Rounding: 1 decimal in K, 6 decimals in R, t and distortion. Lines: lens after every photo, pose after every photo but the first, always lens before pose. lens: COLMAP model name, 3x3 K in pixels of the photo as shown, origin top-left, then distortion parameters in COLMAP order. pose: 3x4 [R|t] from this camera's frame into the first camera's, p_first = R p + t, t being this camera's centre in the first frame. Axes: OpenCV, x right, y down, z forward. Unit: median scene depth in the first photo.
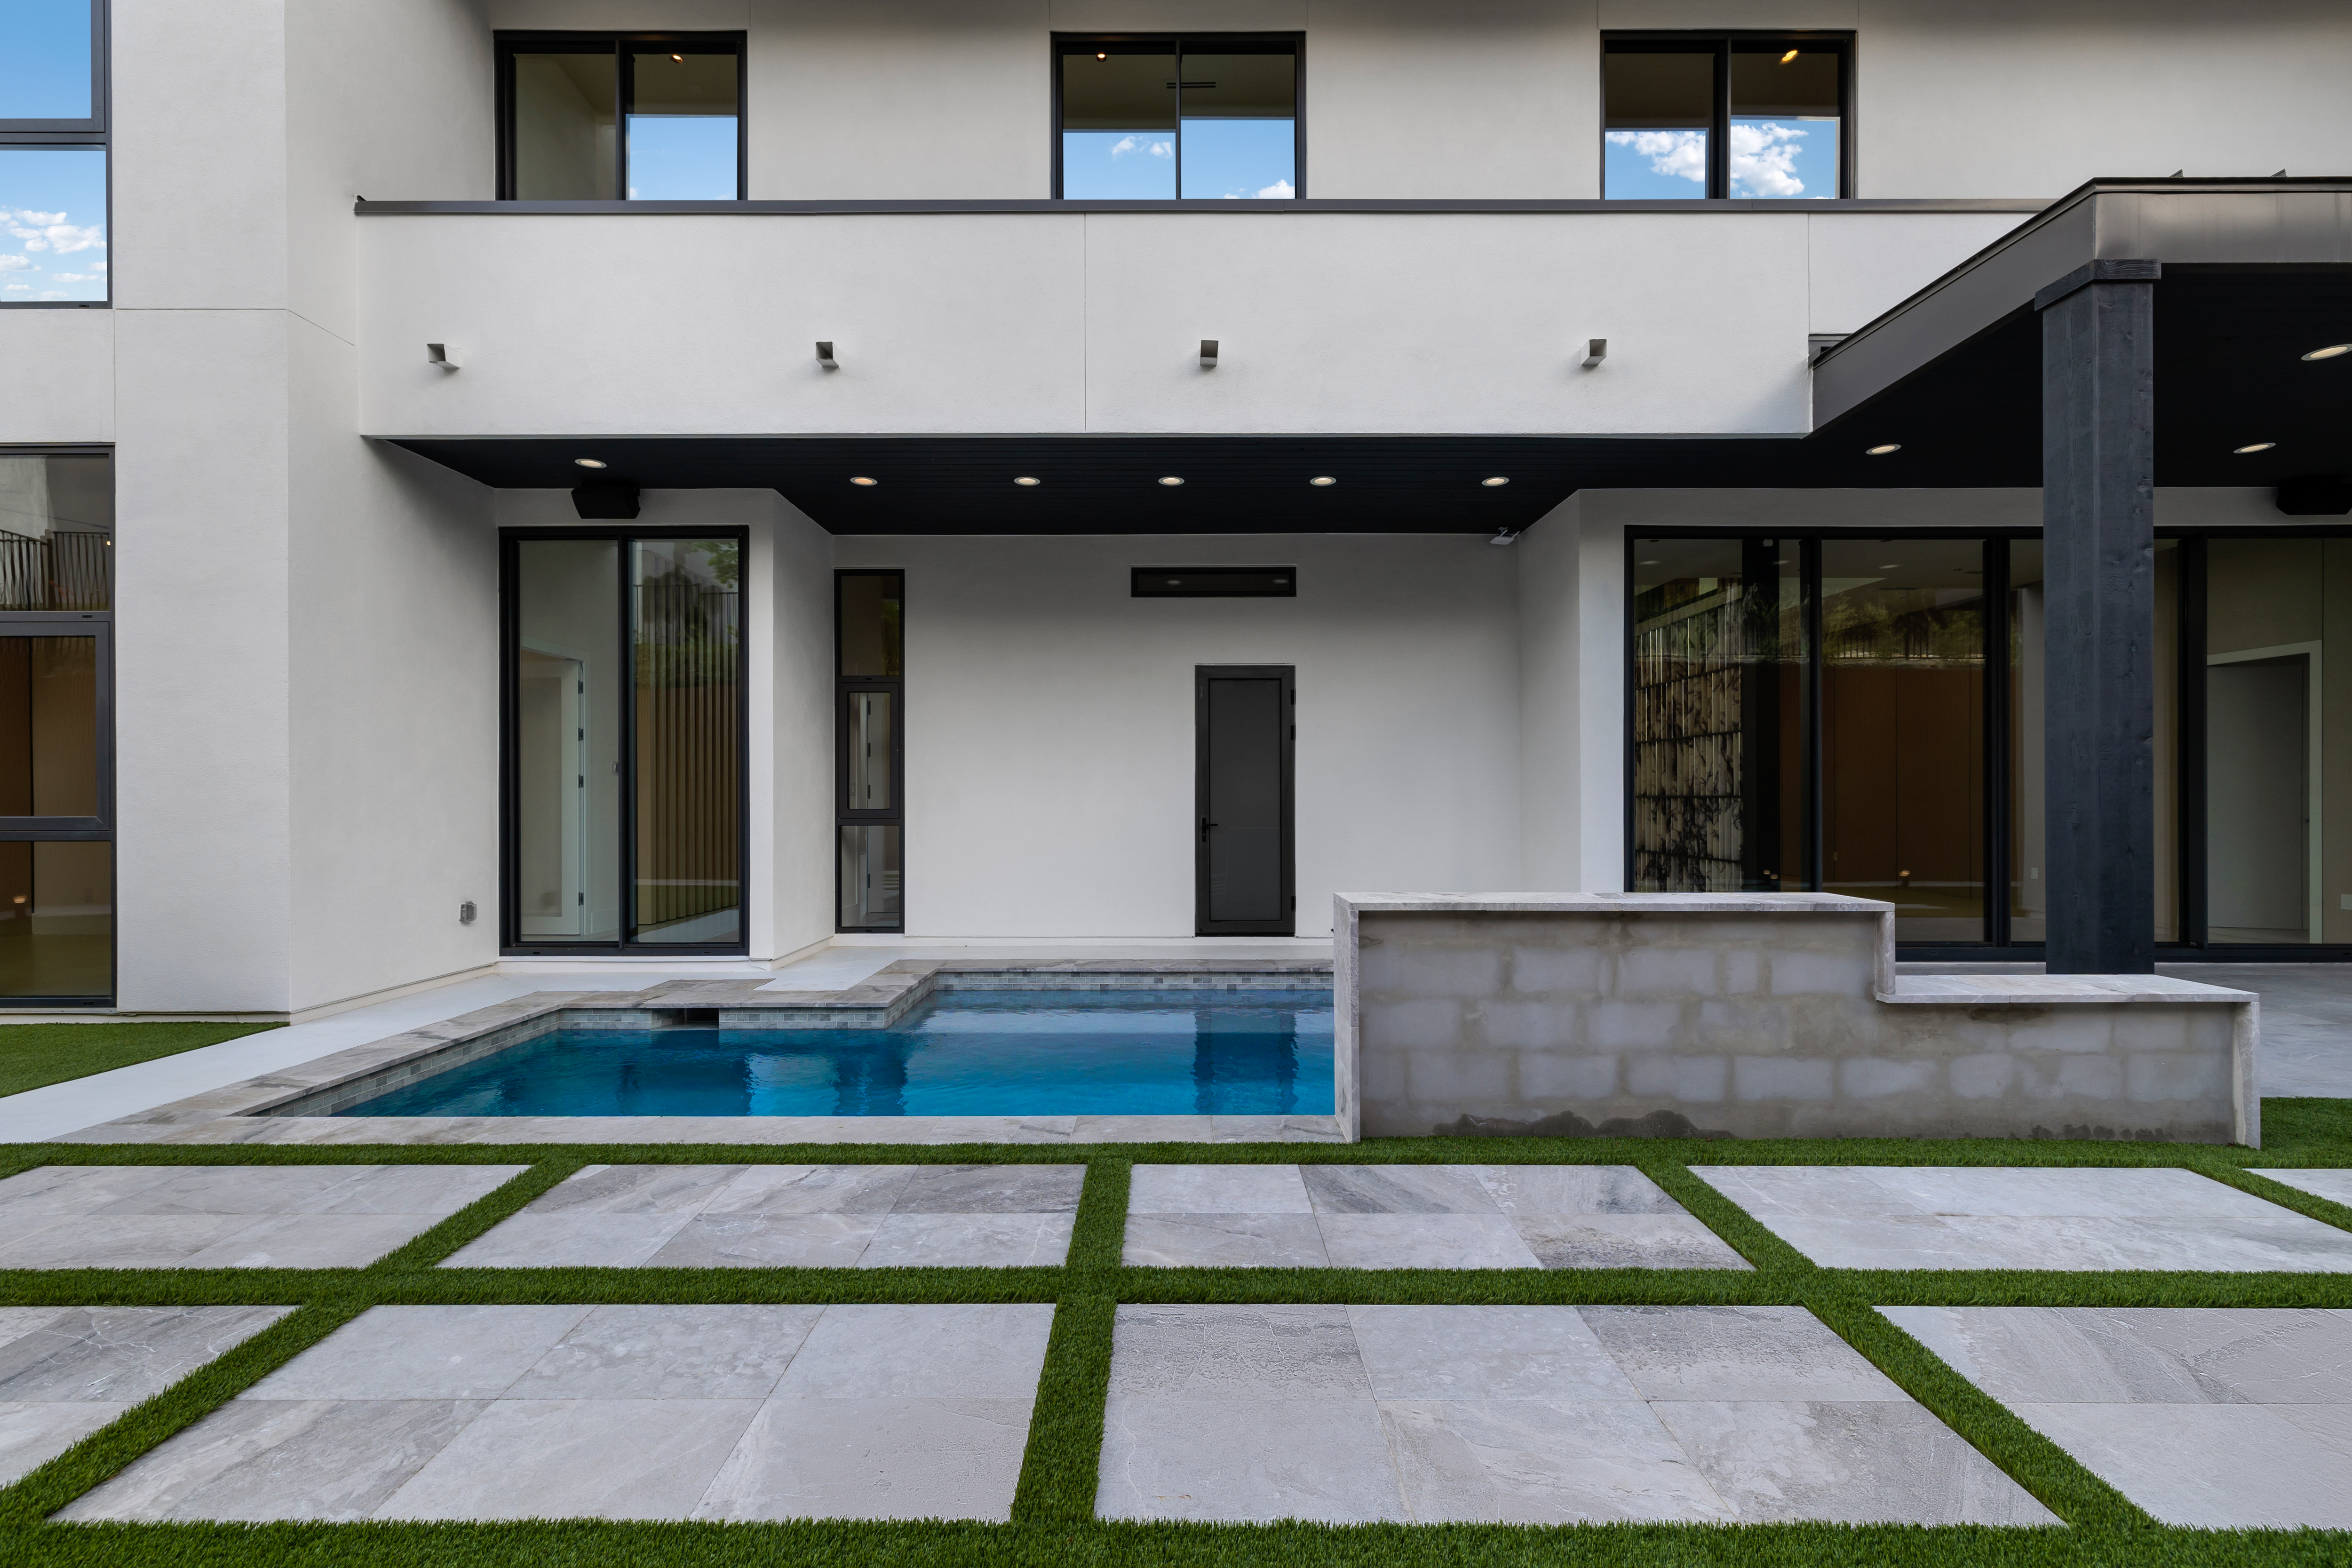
lens RADIAL K [[1003.1, 0, 1186.1], [0, 1003.1, 787.0], [0, 0, 1]] dist [0.001591, 0.000751]
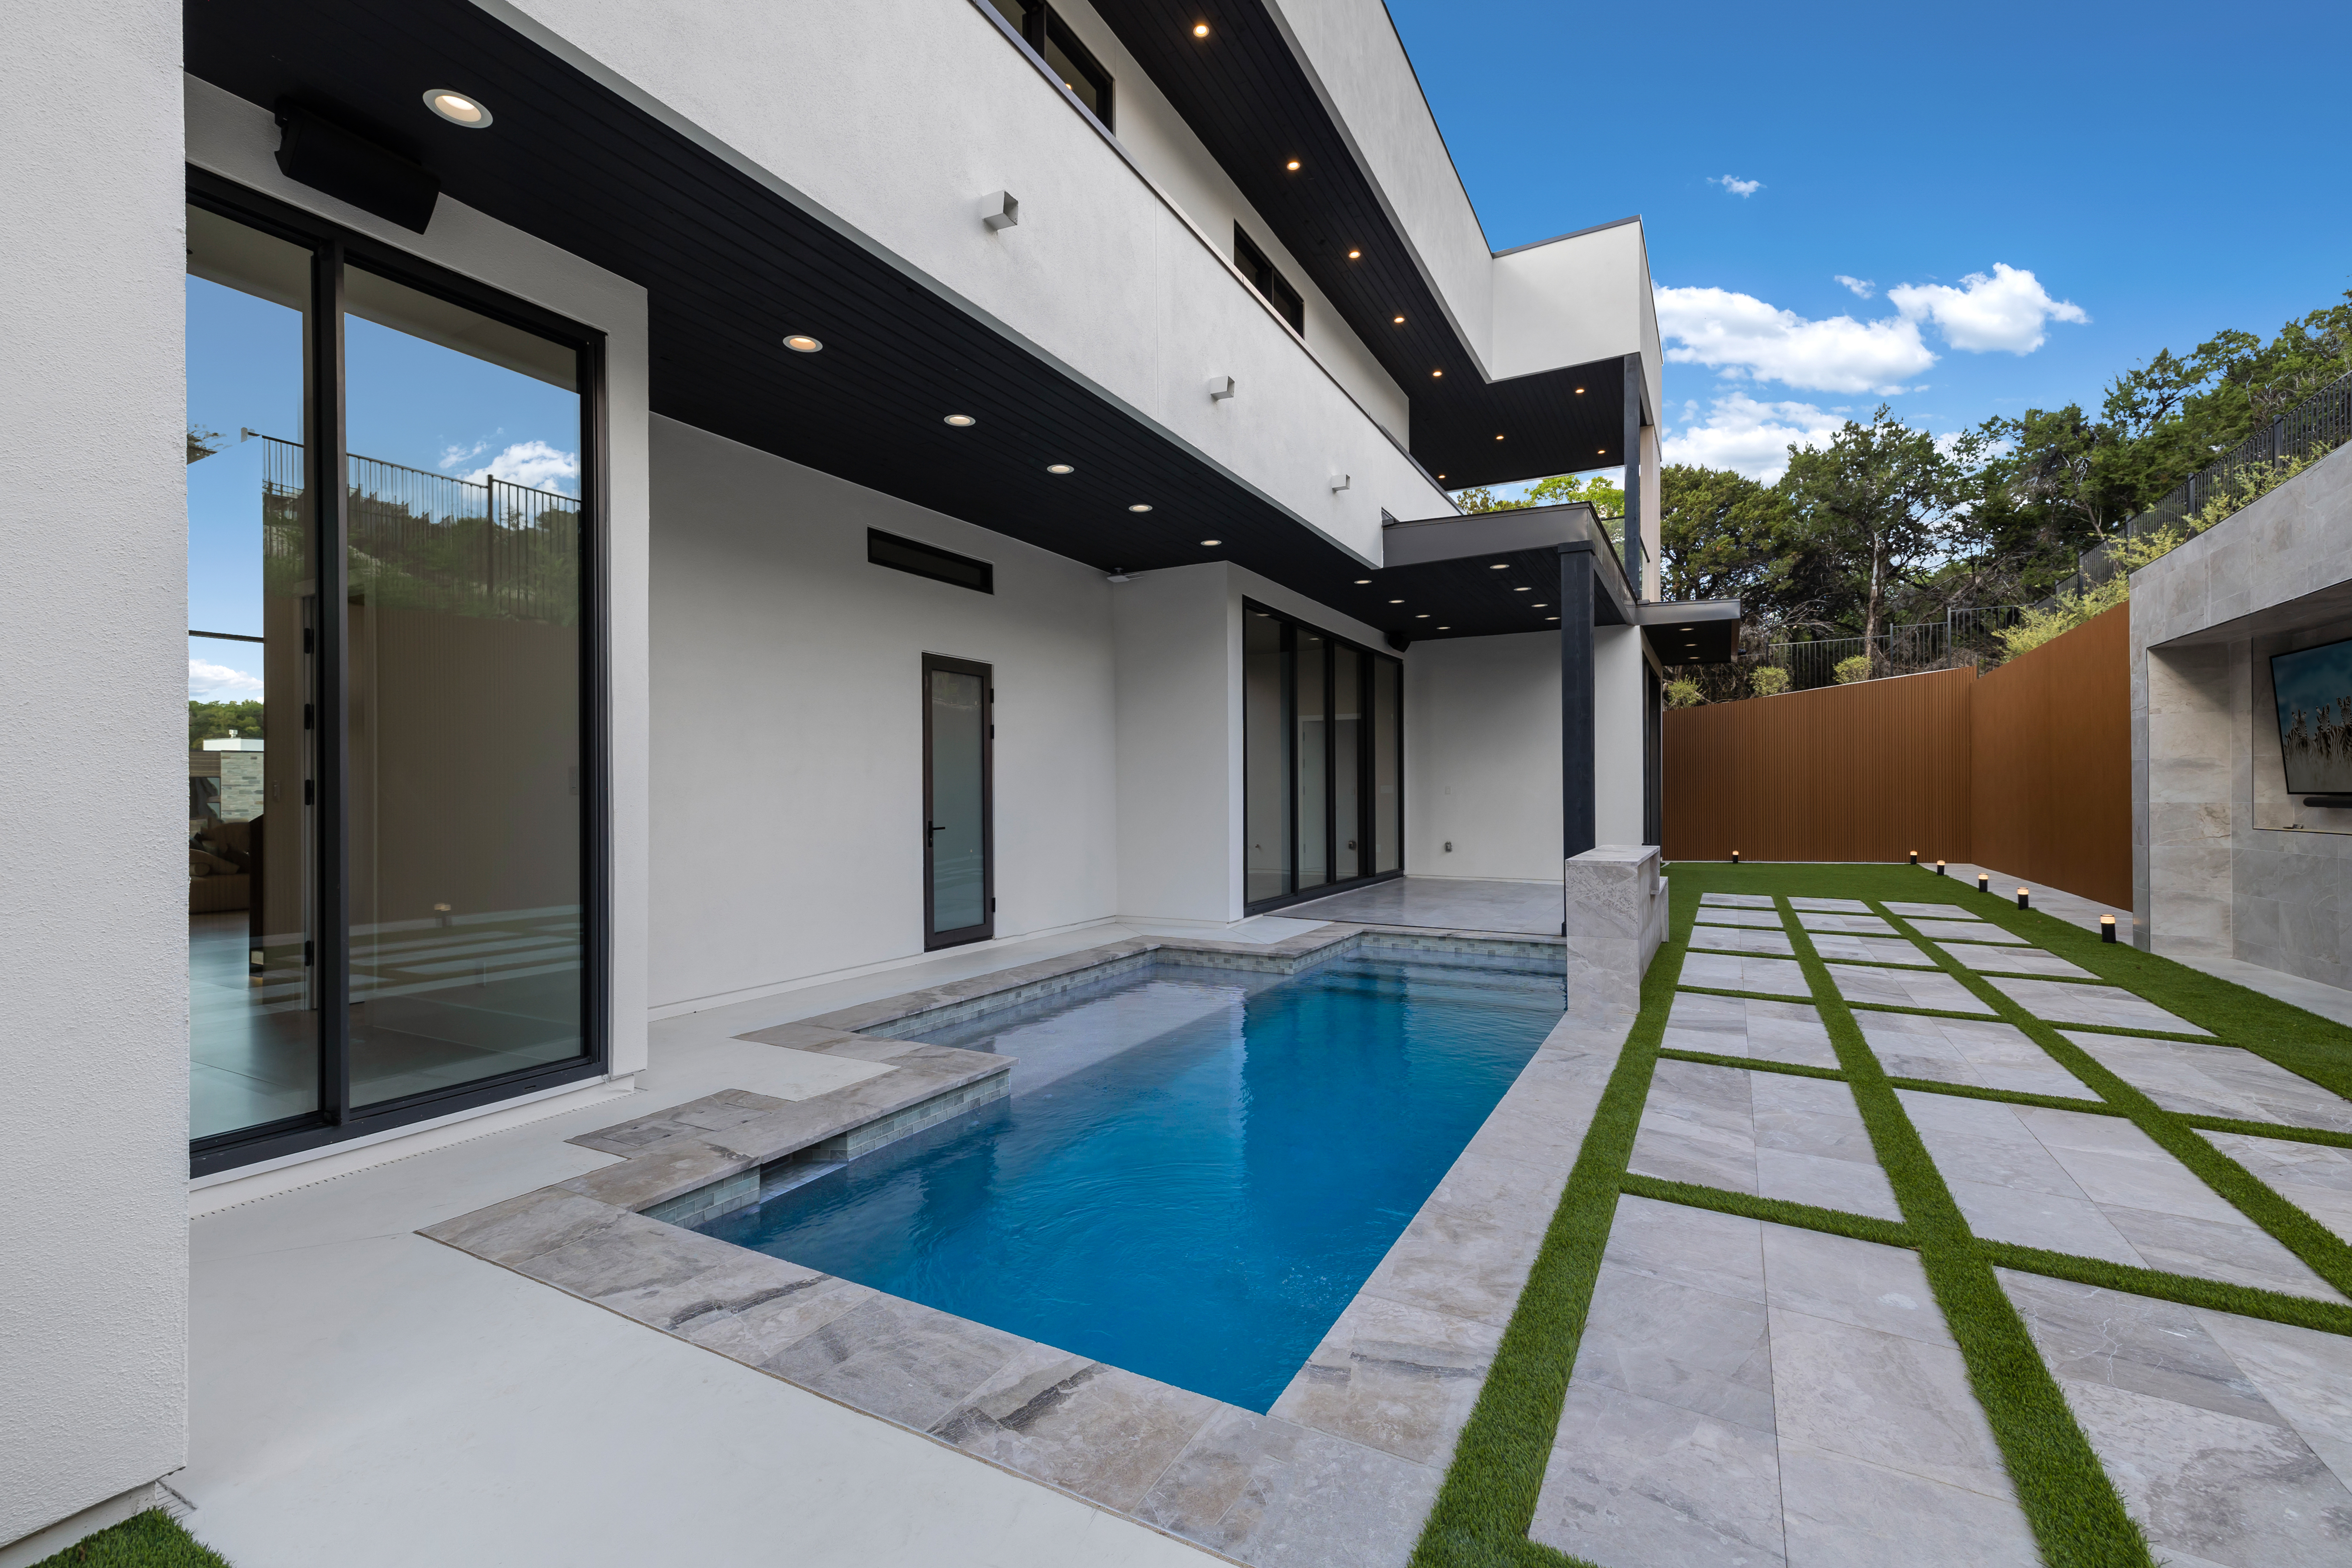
lens RADIAL K [[1003.1, 0, 1155.6], [0, 1003.1, 798.1], [0, 0, 1]] dist [0.001591, 0.000751]
pose [[0.492541, -0.005903, 0.870269, -0.775413], [-0.000511, 0.999975, 0.007073, 0.003103], [-0.870289, -0.003929, 0.492526, 0.430287]]
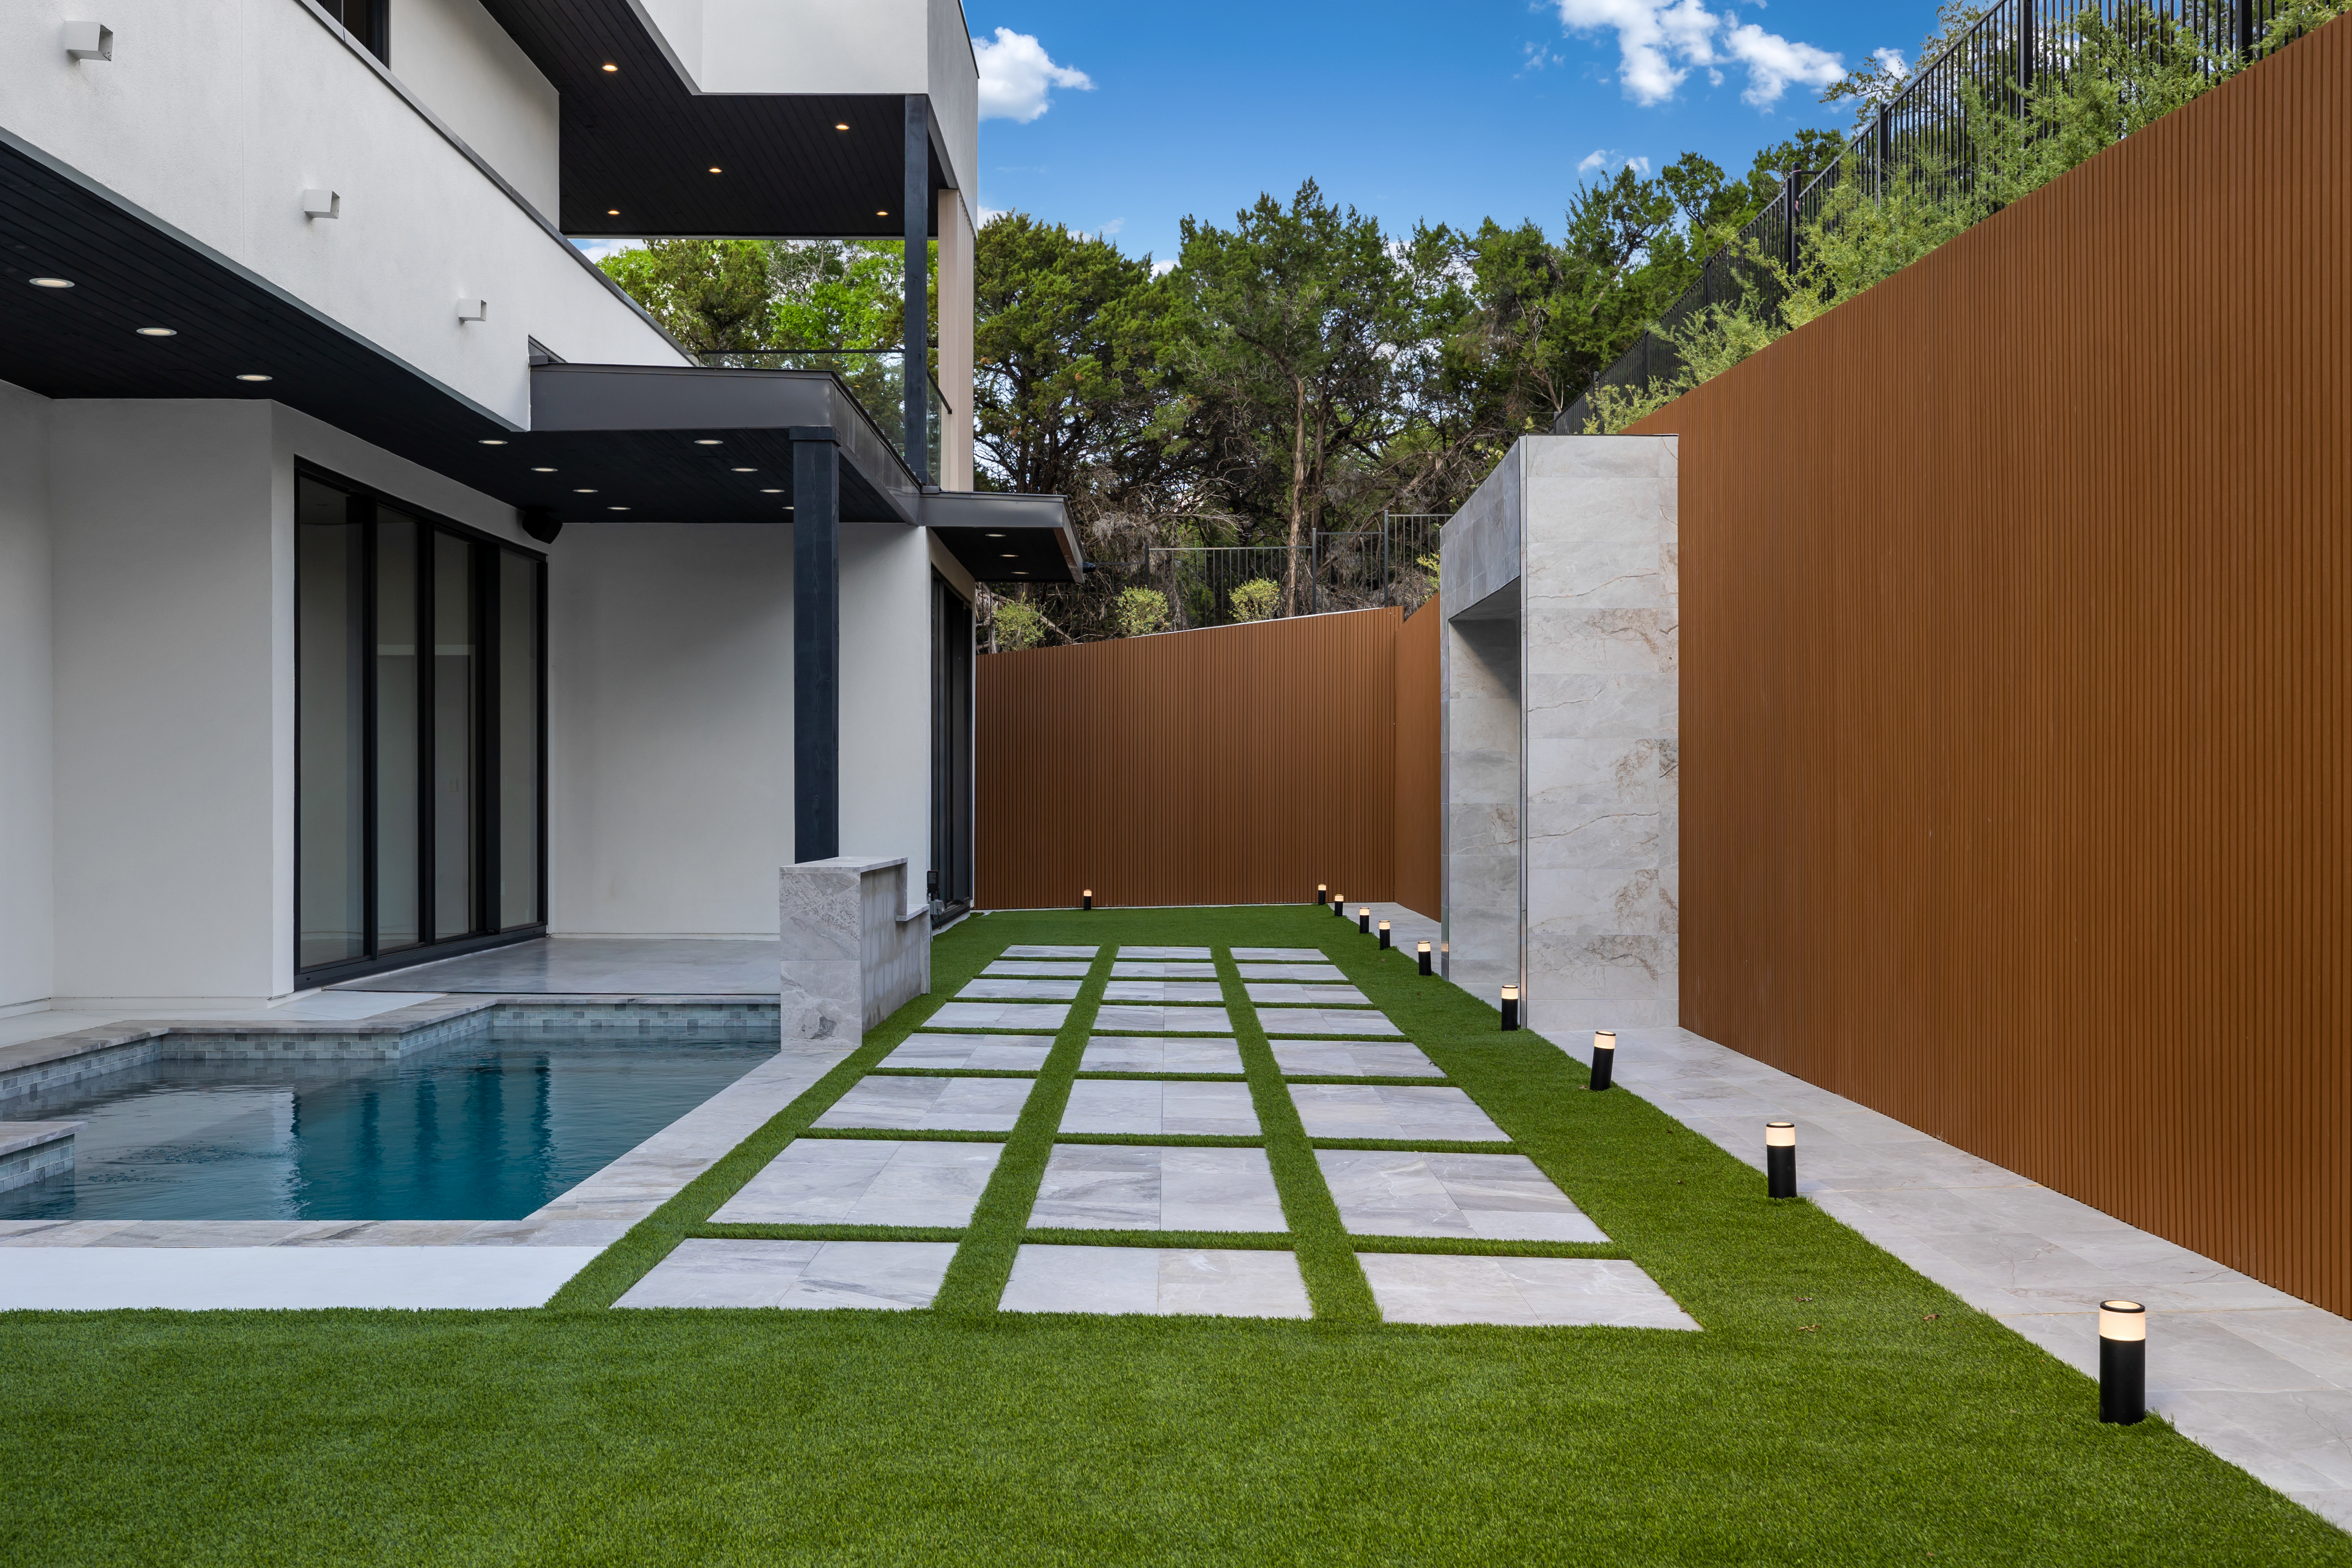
lens RADIAL K [[2341.0, 0, 1169.0], [0, 2341.0, 793.3], [0, 0, 1]] dist [0.000154, 0.000000]
pose [[-0.003071, 0.002488, 0.999992, -1.424114], [-0.006646, 0.999975, -0.002508, 0.013123], [-0.999973, -0.006653, -0.003055, 0.293707]]
